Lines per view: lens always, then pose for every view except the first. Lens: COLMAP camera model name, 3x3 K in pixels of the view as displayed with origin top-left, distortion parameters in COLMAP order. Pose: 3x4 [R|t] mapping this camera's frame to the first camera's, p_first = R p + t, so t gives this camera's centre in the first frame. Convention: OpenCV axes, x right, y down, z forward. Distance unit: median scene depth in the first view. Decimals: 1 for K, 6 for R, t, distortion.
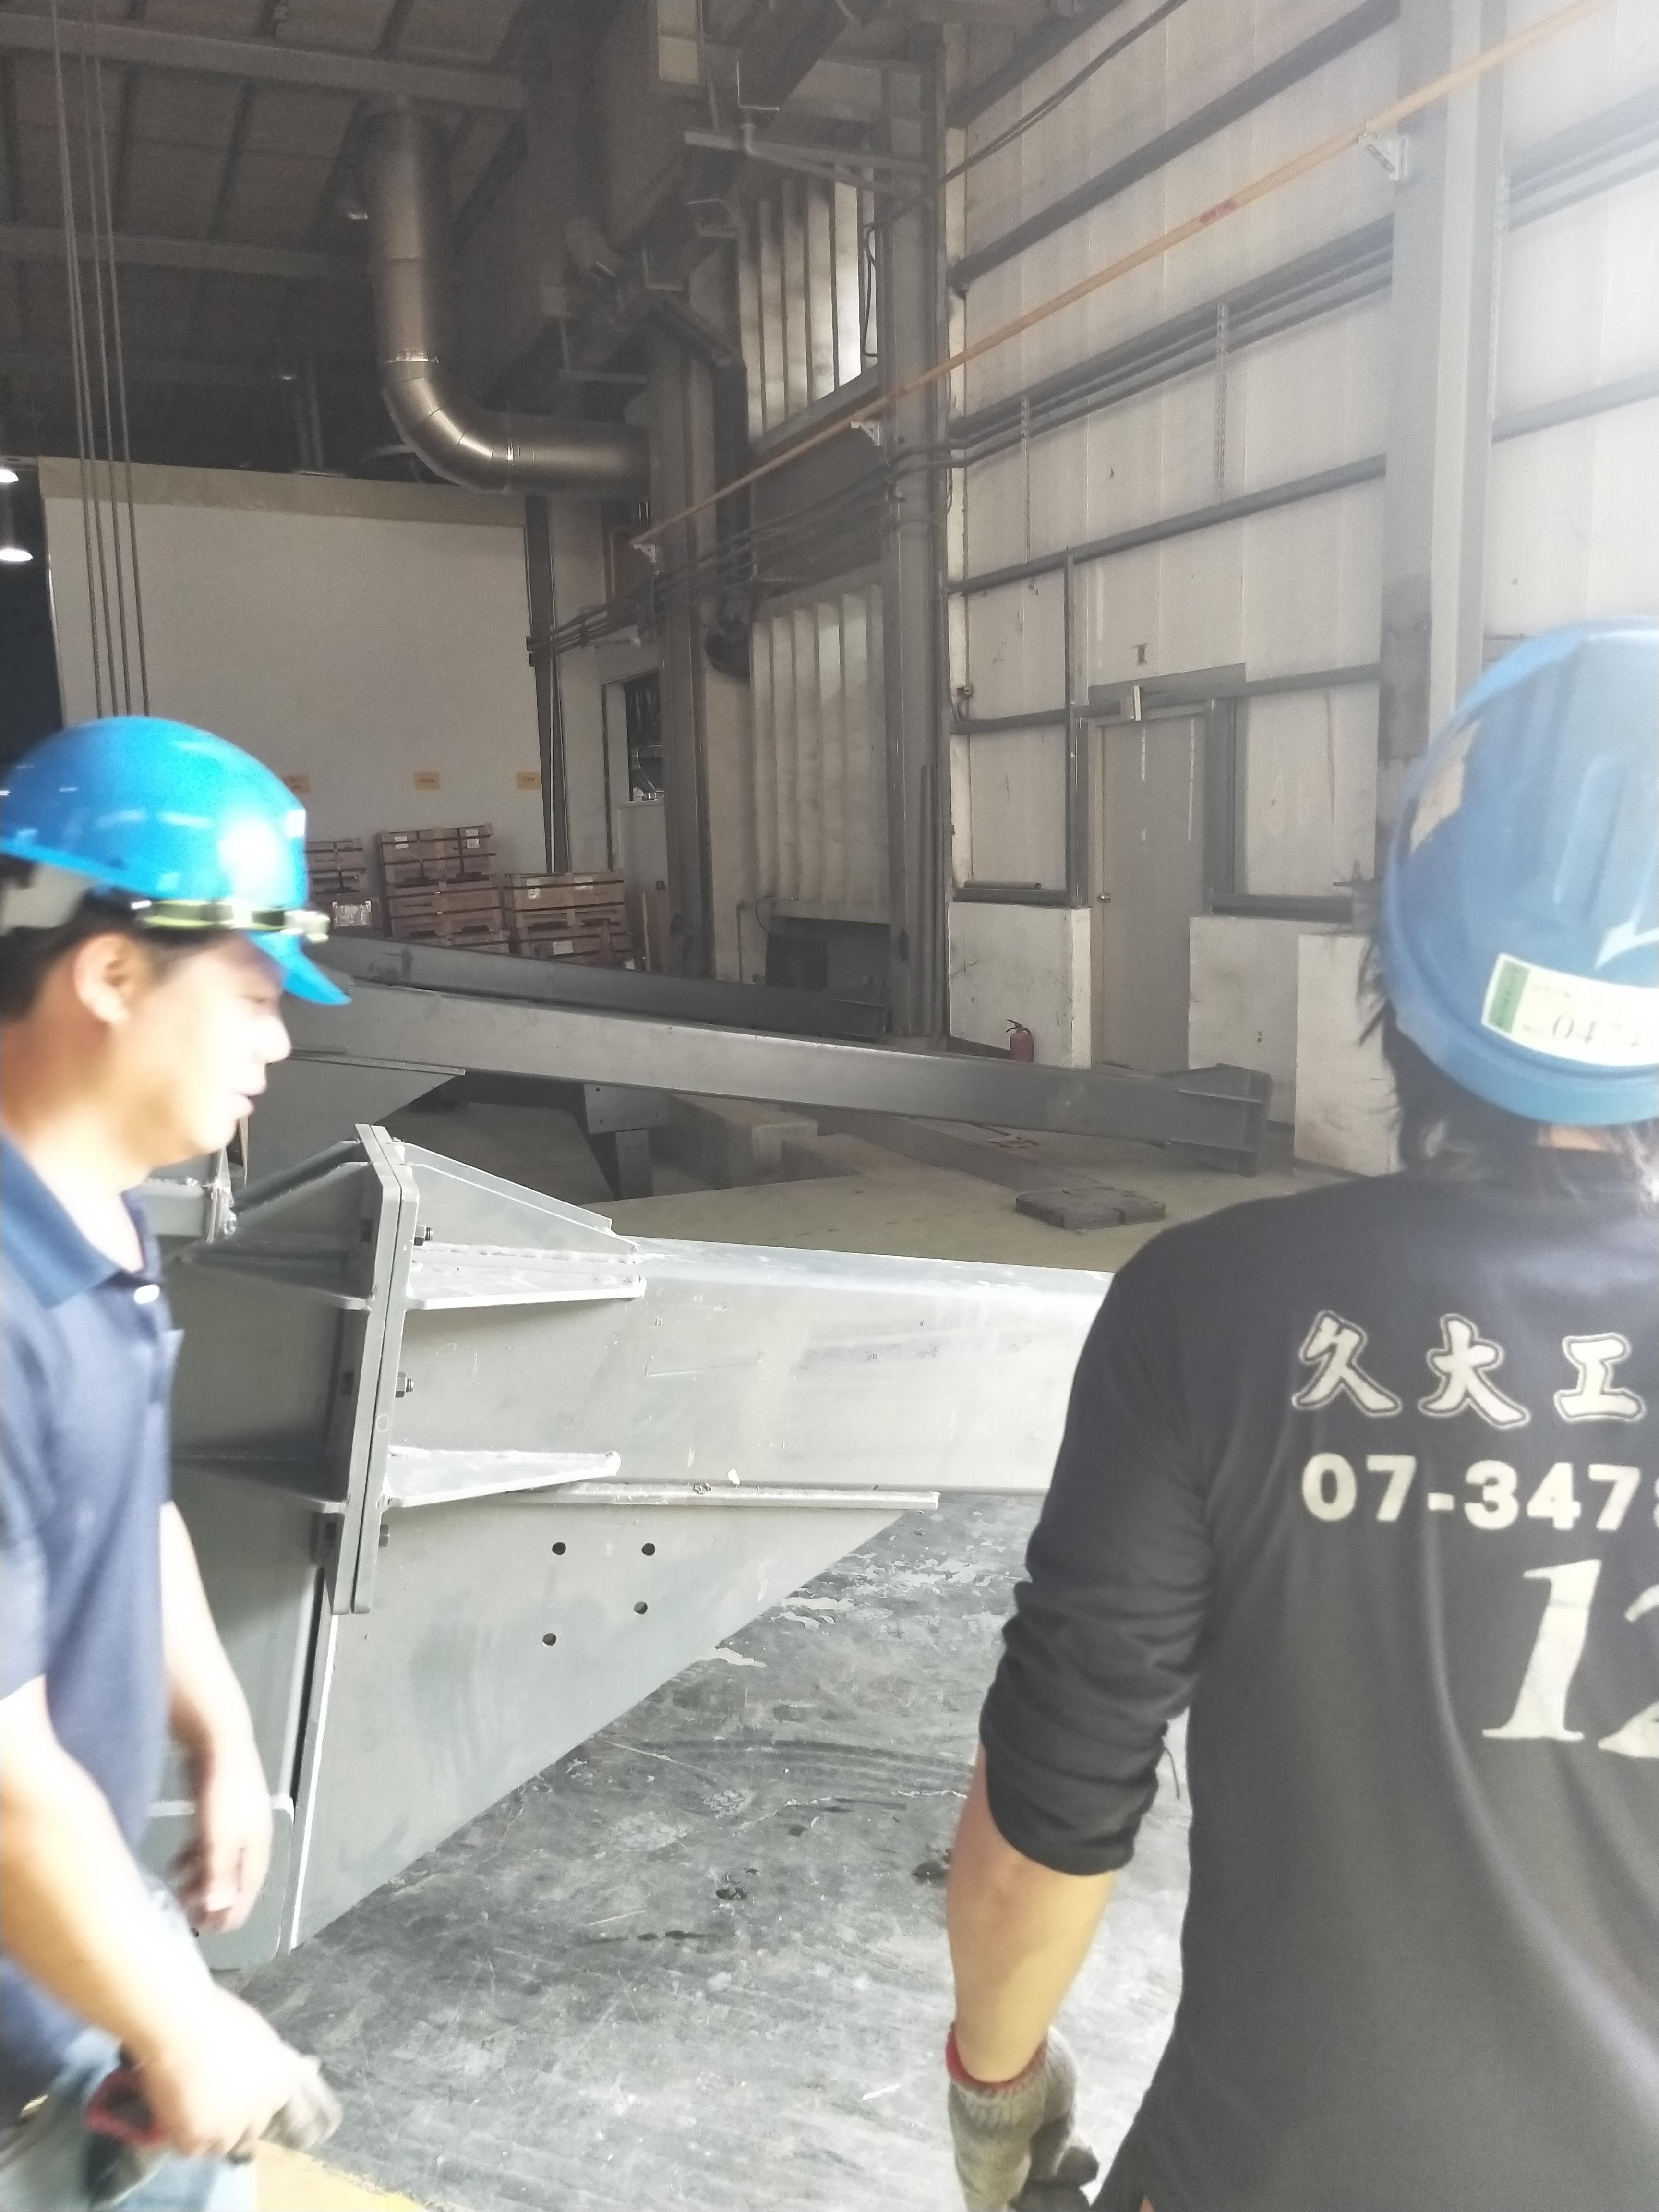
lens RADIAL K [[1637.9, 0, 831.3], [0, 1637.9, 1074.0], [0, 0, 1]] dist [0.056494, -0.029891]
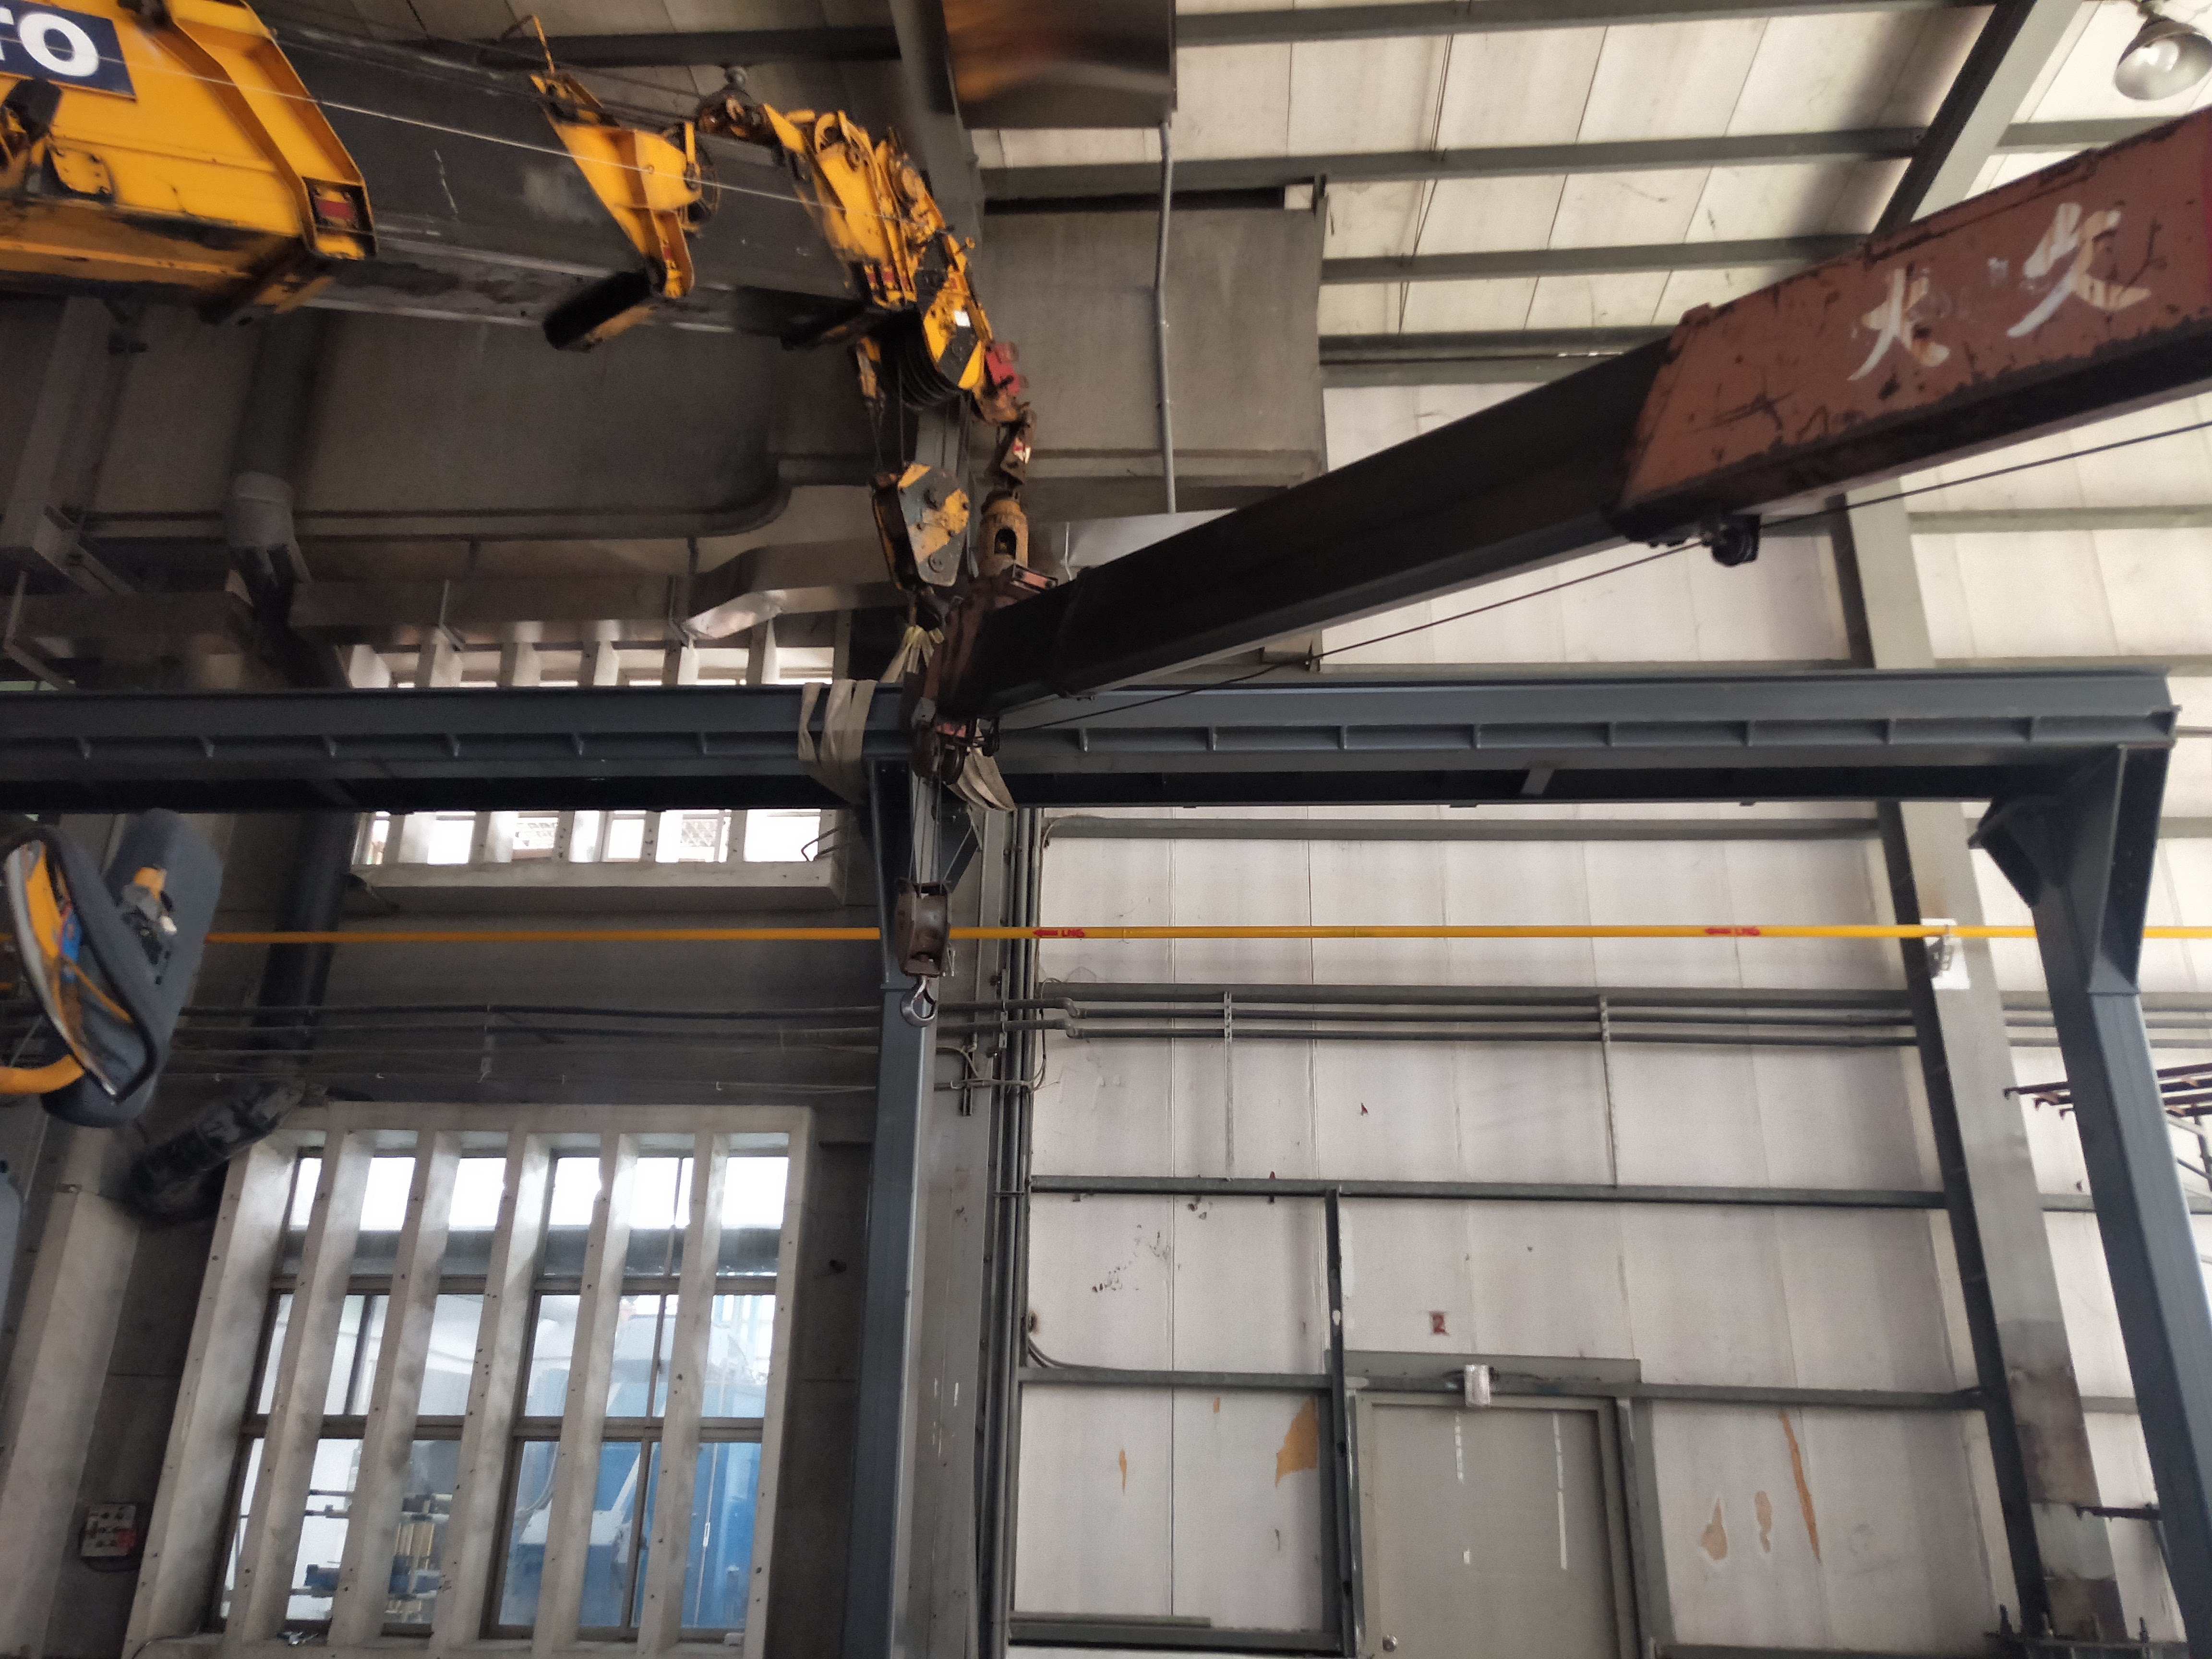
lens RADIAL K [[1651.4, 0, 1079.4], [0, 1651.4, 850.7], [0, 0, 1]] dist [0.062541, -0.032187]
pose [[0.492874, 0.348722, 0.797163, -0.609380], [0.090157, 0.890773, -0.445415, -0.097180], [-0.865417, 0.291403, 0.407599, 0.672197]]
